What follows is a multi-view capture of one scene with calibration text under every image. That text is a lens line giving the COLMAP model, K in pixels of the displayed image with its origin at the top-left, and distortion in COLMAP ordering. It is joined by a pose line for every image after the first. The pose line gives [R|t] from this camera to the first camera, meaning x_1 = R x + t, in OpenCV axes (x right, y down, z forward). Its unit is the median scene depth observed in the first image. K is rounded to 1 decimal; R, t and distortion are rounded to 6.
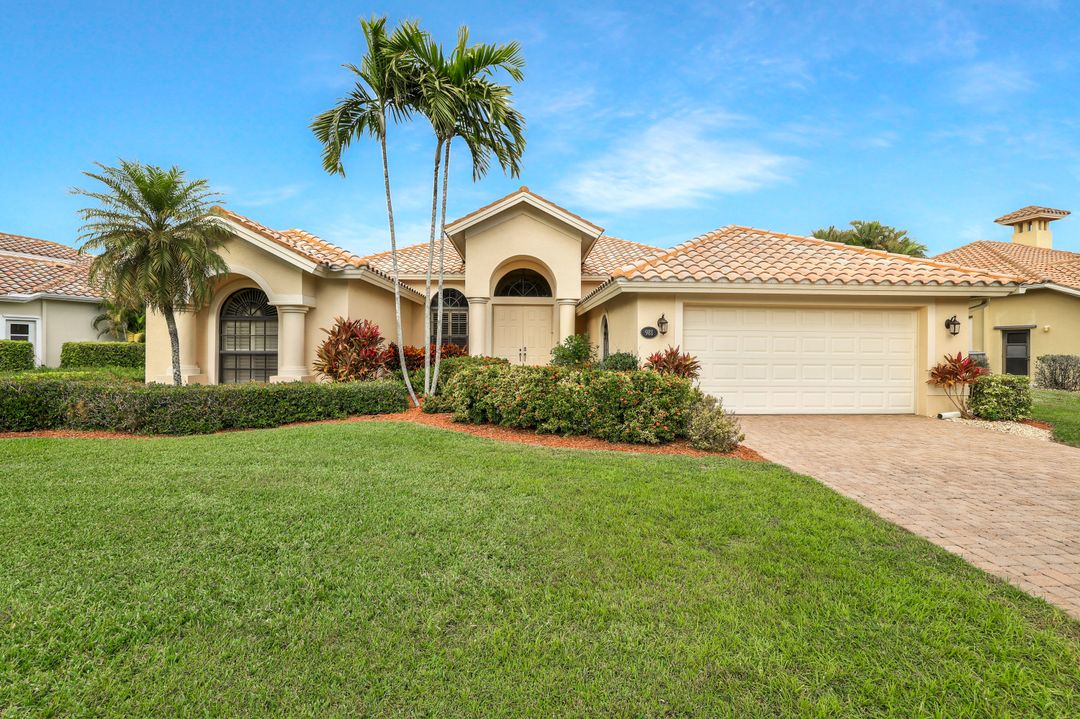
lens RADIAL K [[474.9, 0, 534.4], [0, 474.9, 351.5], [0, 0, 1]] dist [-0.042459, 0.020009]
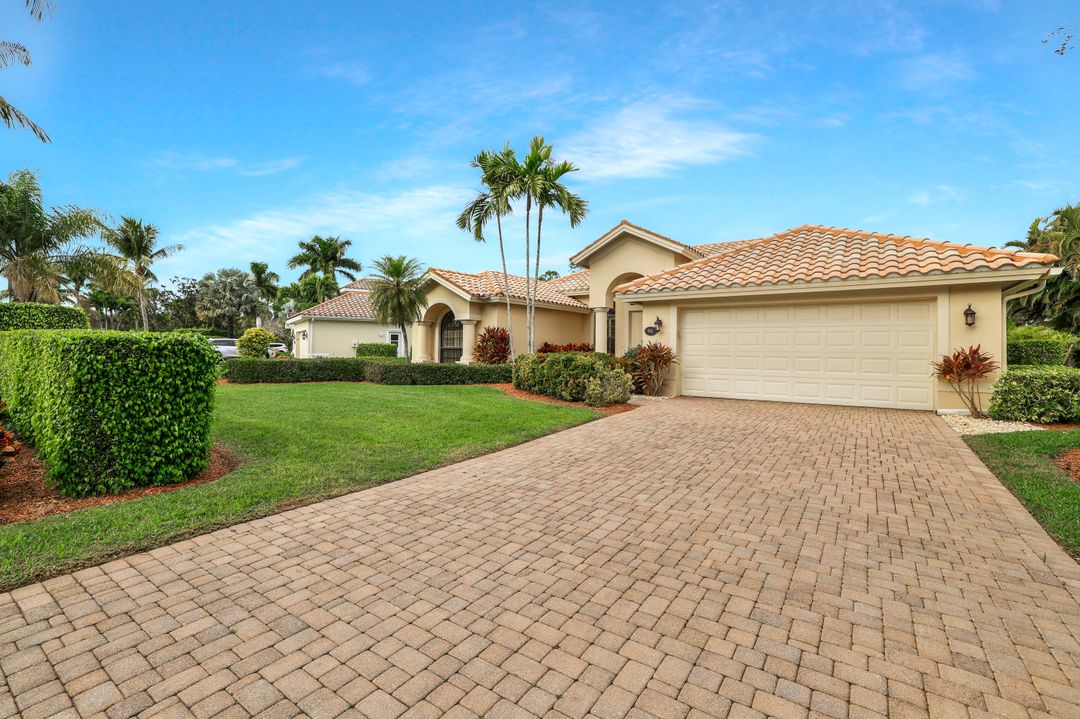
lens RADIAL K [[474.9, 0, 534.4], [0, 474.9, 351.5], [0, 0, 1]] dist [-0.042459, 0.020009]
pose [[0.807986, 0.001623, -0.589200, 0.718928], [-0.004725, 0.999982, -0.003725, 0.022125], [0.589183, 0.005793, 0.807979, -0.249880]]
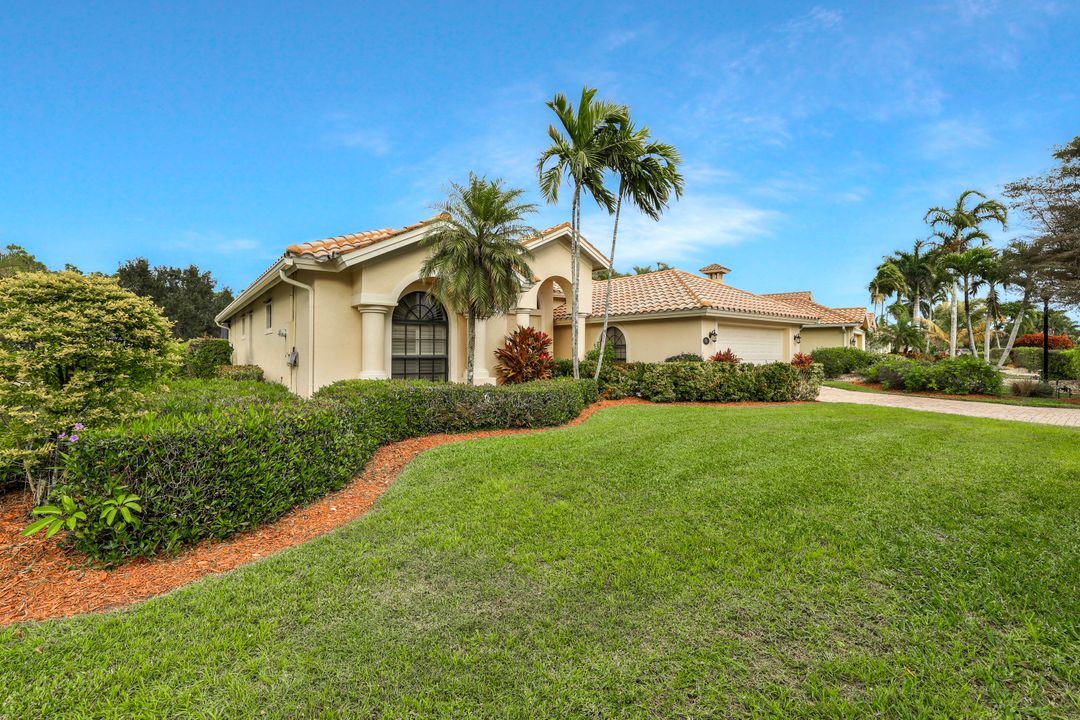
lens RADIAL K [[474.9, 0, 534.4], [0, 474.9, 352.0], [0, 0, 1]] dist [-0.042459, 0.020009]
pose [[0.803538, -0.006852, 0.595214, -1.127748], [0.006206, 0.999976, 0.003133, -0.010392], [-0.595221, 0.001176, 0.803561, 0.048260]]
